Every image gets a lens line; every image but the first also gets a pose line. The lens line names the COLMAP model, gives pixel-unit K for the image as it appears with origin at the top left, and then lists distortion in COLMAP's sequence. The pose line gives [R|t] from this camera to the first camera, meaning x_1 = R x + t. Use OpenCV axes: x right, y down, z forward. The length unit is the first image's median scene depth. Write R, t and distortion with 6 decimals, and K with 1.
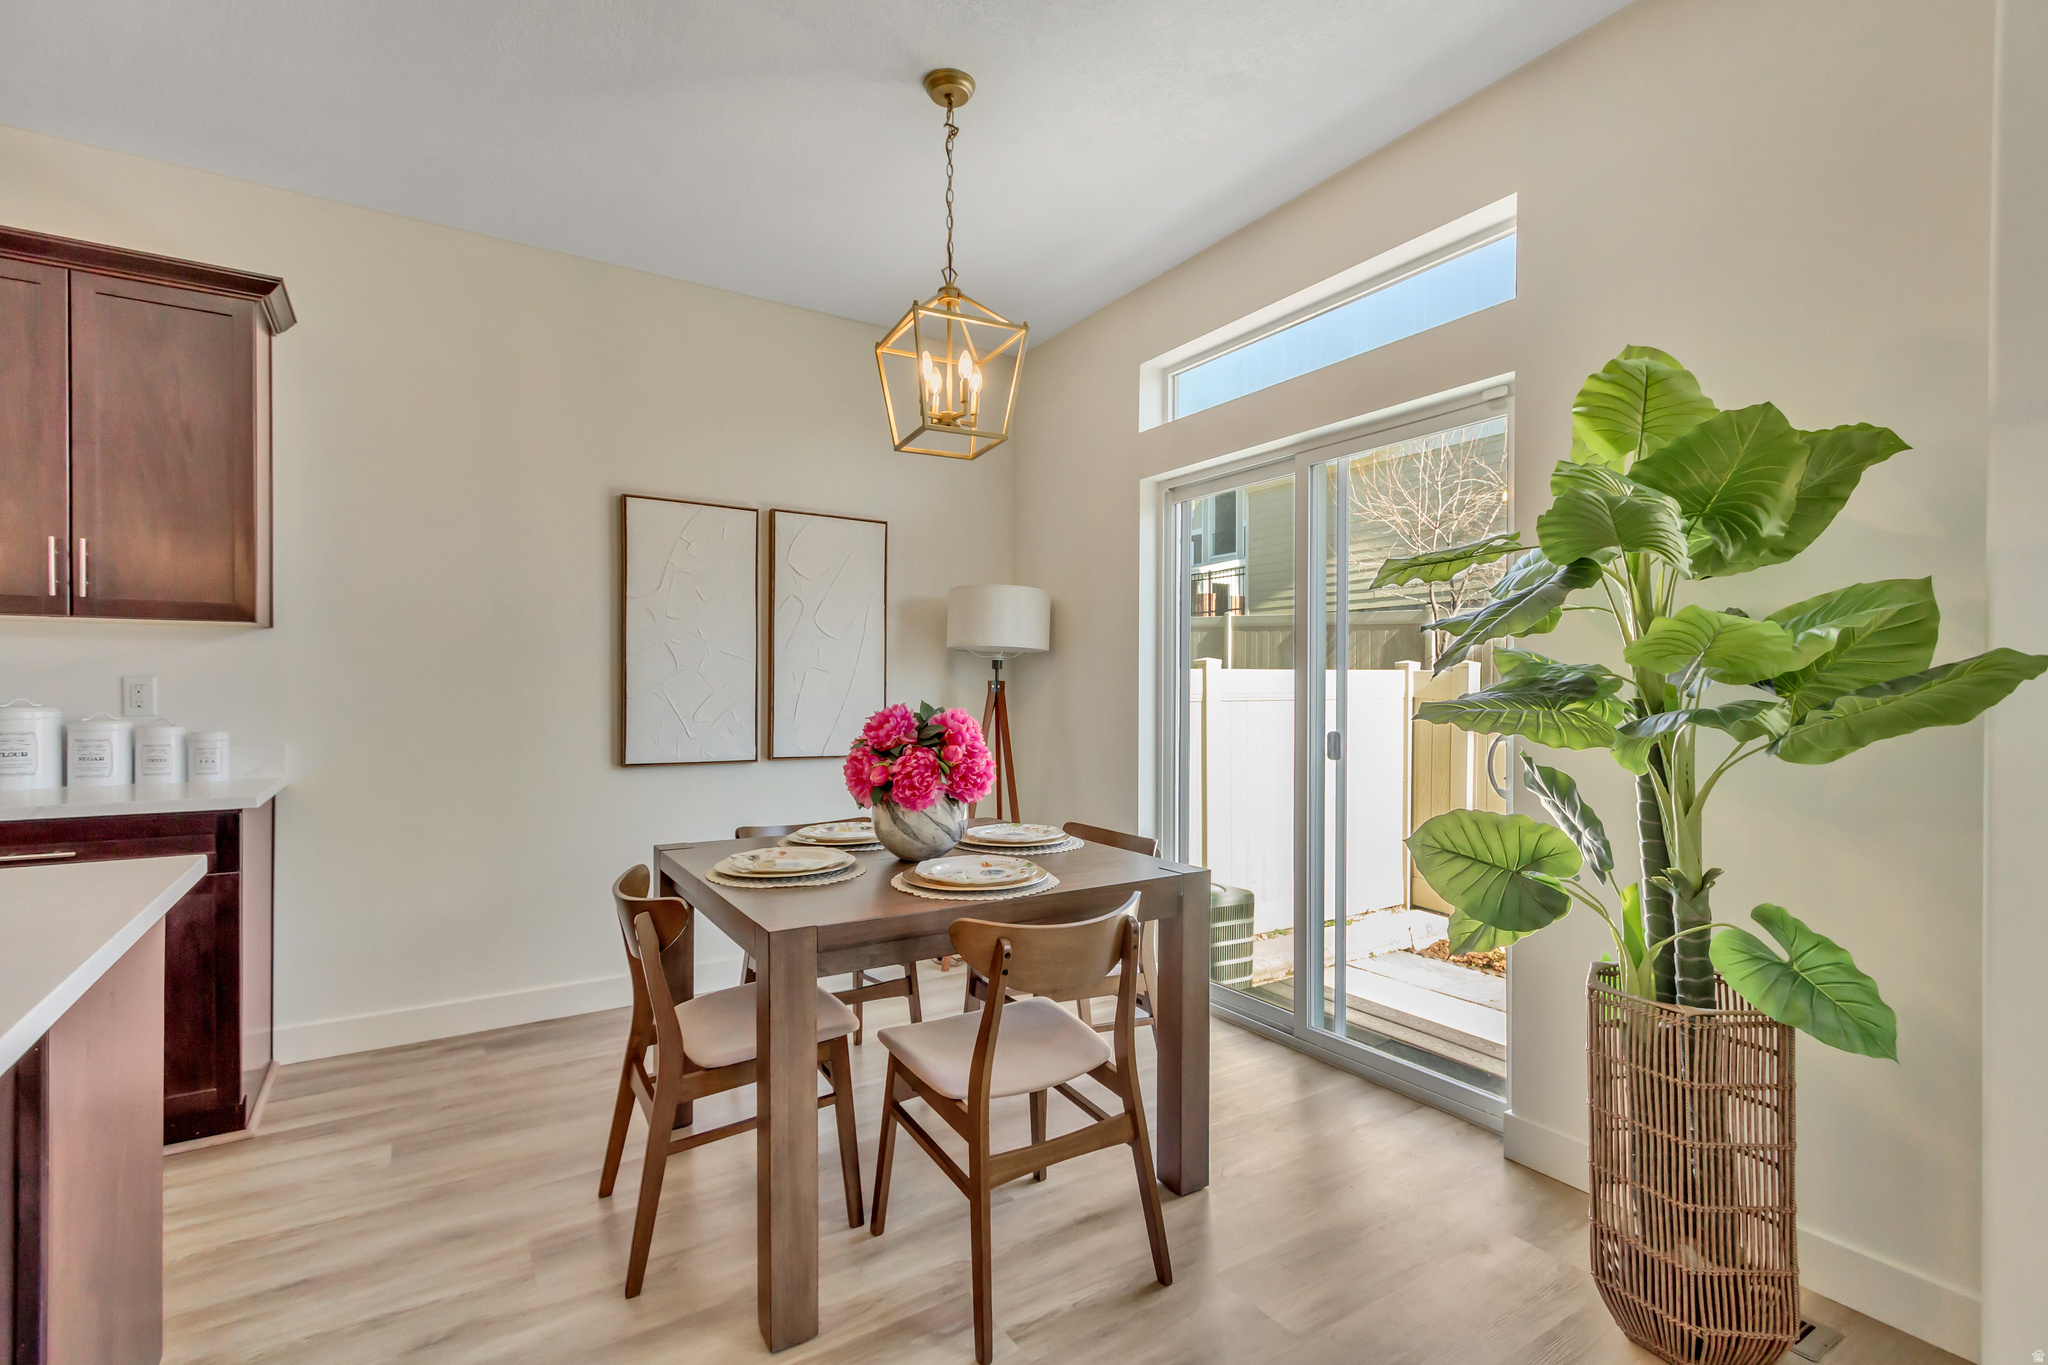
lens RADIAL K [[941.3, 0, 1026.5], [0, 941.3, 693.2], [0, 0, 1]] dist [0.011078, -0.004188]
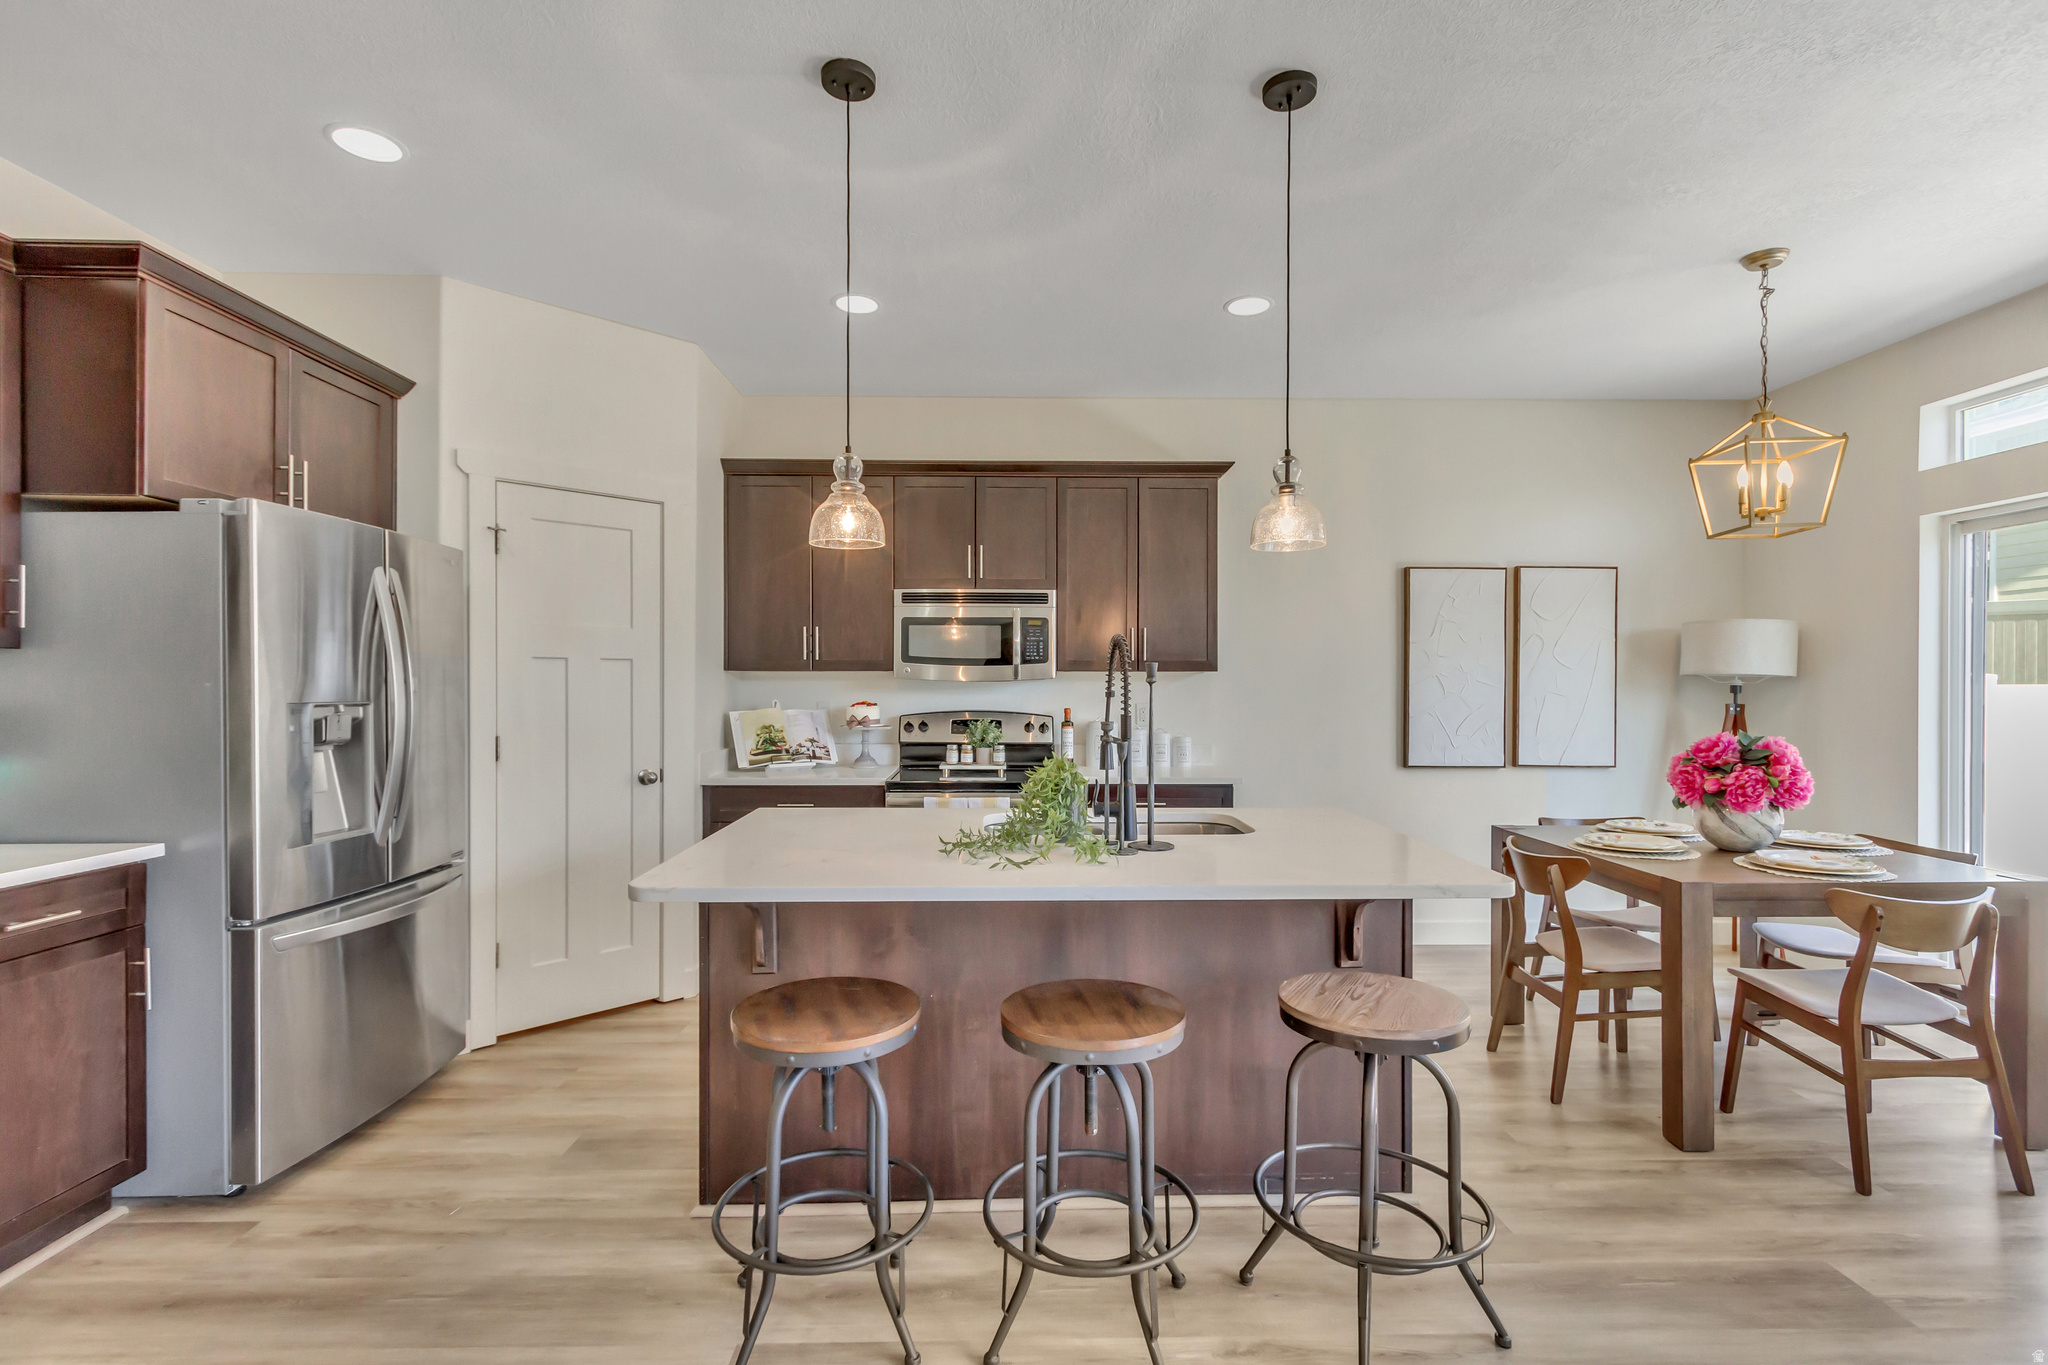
lens RADIAL K [[941.3, 0, 1027.0], [0, 941.3, 688.8], [0, 0, 1]] dist [0.011078, -0.004188]
pose [[0.851112, -0.000787, -0.524984, -0.268907], [-0.001337, 0.999992, -0.003666, -0.043967], [0.524983, 0.003822, 0.851104, -0.657463]]
